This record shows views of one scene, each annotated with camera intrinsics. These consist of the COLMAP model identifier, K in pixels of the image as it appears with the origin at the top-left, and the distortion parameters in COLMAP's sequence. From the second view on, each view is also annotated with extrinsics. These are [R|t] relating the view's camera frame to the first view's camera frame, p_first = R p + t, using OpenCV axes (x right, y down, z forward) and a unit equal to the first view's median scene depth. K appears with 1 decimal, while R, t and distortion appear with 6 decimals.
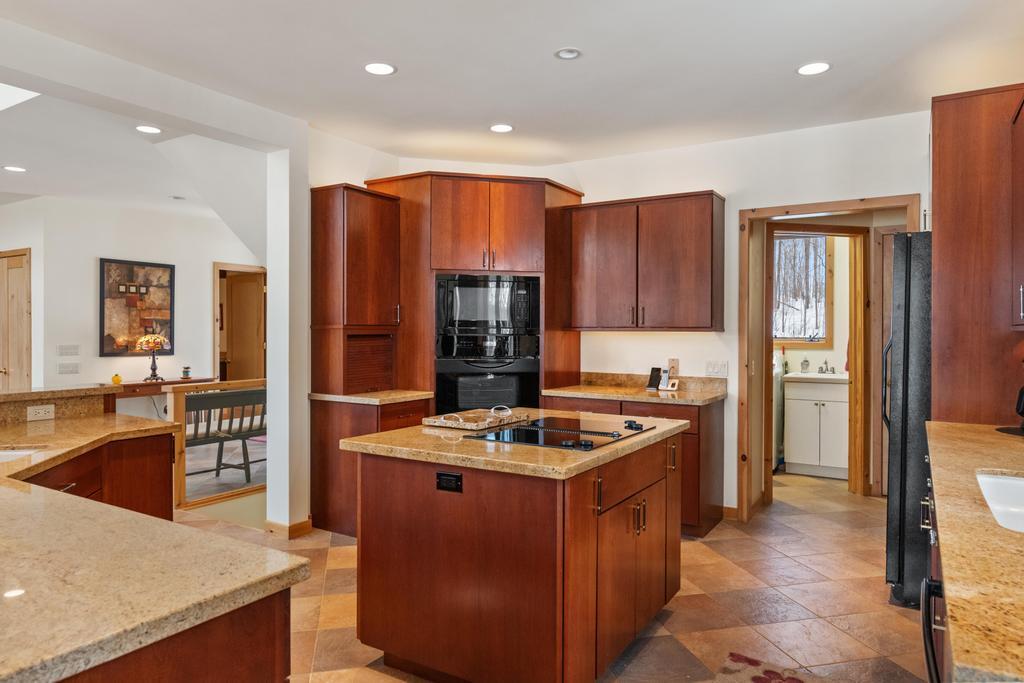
lens RADIAL K [[644.8, 0, 512.0], [0, 644.8, 341.5], [0, 0, 1]] dist [-0.004099, -0.000986]
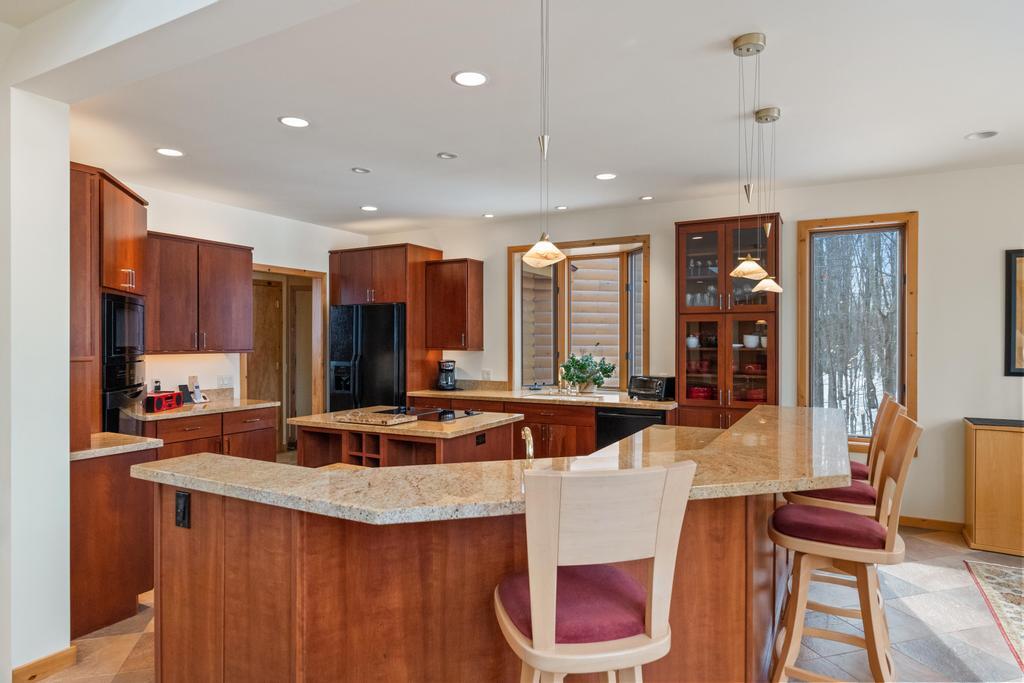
lens RADIAL K [[594.0, 0, 512.0], [0, 594.0, 341.5], [0, 0, 1]] dist [-0.002589, -0.000712]
pose [[-0.049697, -0.008699, 0.998726, -0.604622], [0.012930, 0.999873, 0.009353, -0.027189], [-0.998681, 0.013379, -0.049579, 0.328846]]
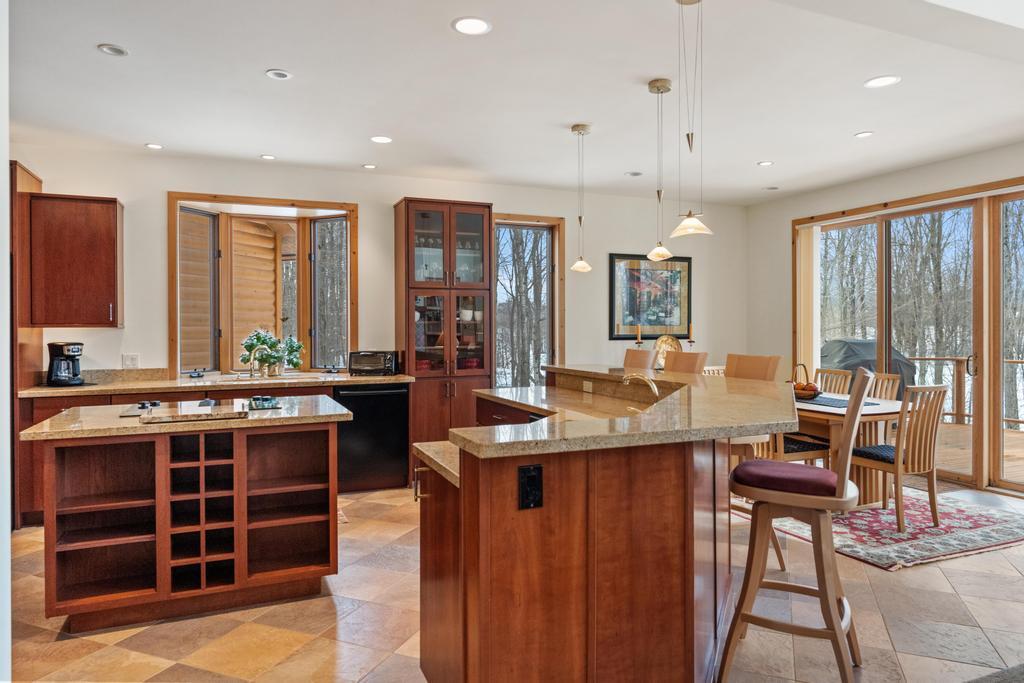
lens RADIAL K [[648.6, 0, 511.9], [0, 648.6, 328.8], [0, 0, 1]] dist [-0.000867, -0.001073]
pose [[-0.812998, -0.004227, 0.582252, -0.458852], [0.007042, 0.999829, 0.017092, -0.013149], [-0.582225, 0.017996, -0.812829, 0.678806]]
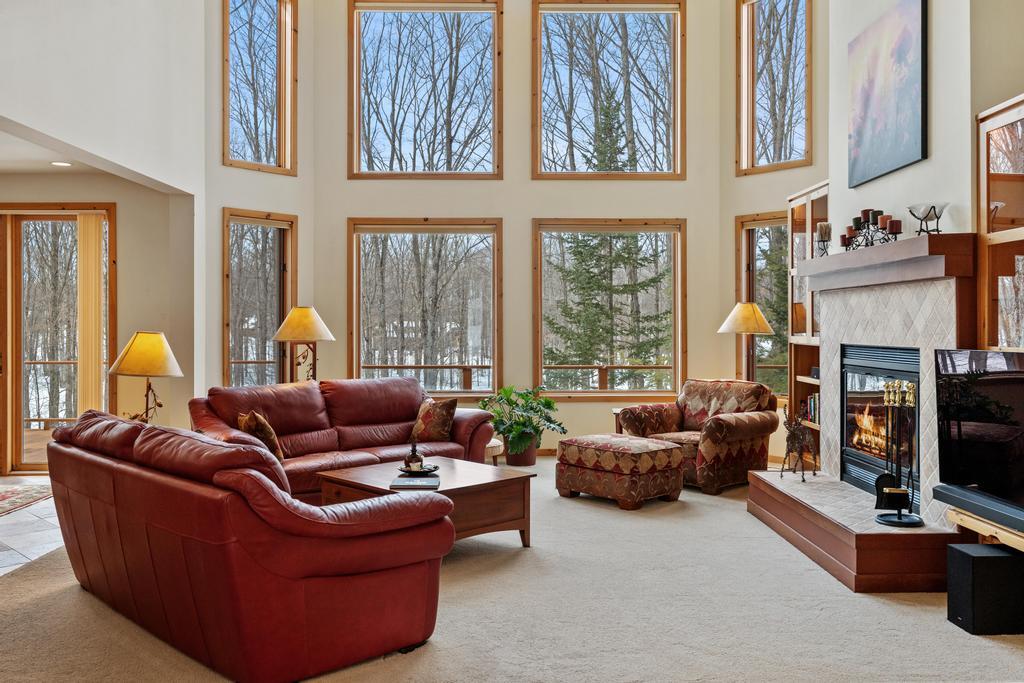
lens RADIAL K [[849.6, 0, 513.2], [0, 849.6, 324.6], [0, 0, 1]] dist [0.002317, 0.001622]
pose [[-0.847876, -0.003424, -0.530183, -0.437054], [-0.009242, 0.999923, 0.008322, -0.020701], [0.530114, 0.011956, -0.847842, 1.042689]]
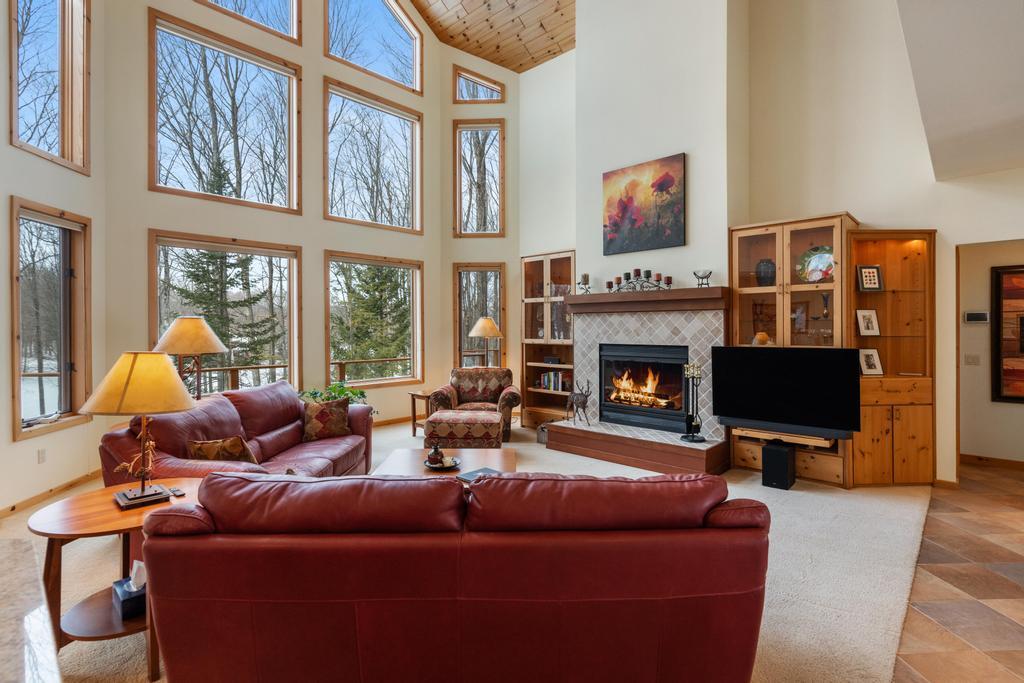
lens RADIAL K [[489.3, 0, 510.4], [0, 489.3, 330.2], [0, 0, 1]] dist [-0.000896, -0.000266]
pose [[-0.207554, 0.002115, -0.978221, -0.292288], [-0.009534, 0.999946, 0.004185, -0.022969], [0.978177, 0.010195, -0.207522, 0.515946]]
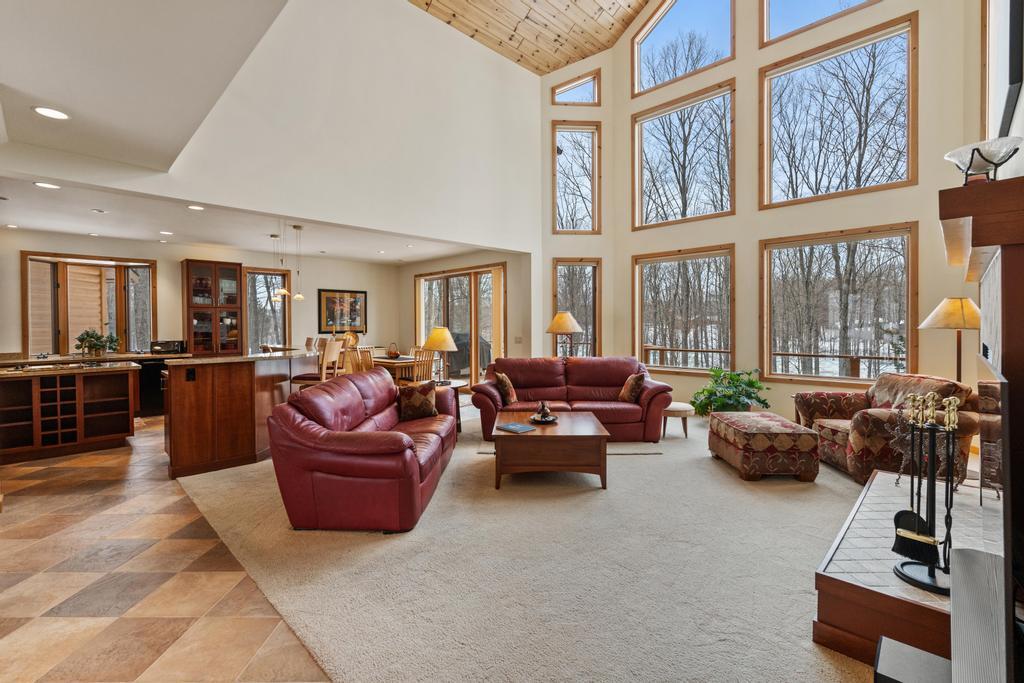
lens RADIAL K [[454.2, 0, 509.8], [0, 454.2, 329.7], [0, 0, 1]] dist [-0.003799, -0.000403]
pose [[-0.971253, -0.000012, 0.238049, -0.876685], [0.006009, 0.999680, 0.024569, -0.019788], [-0.237973, 0.025293, -0.970942, 0.956158]]
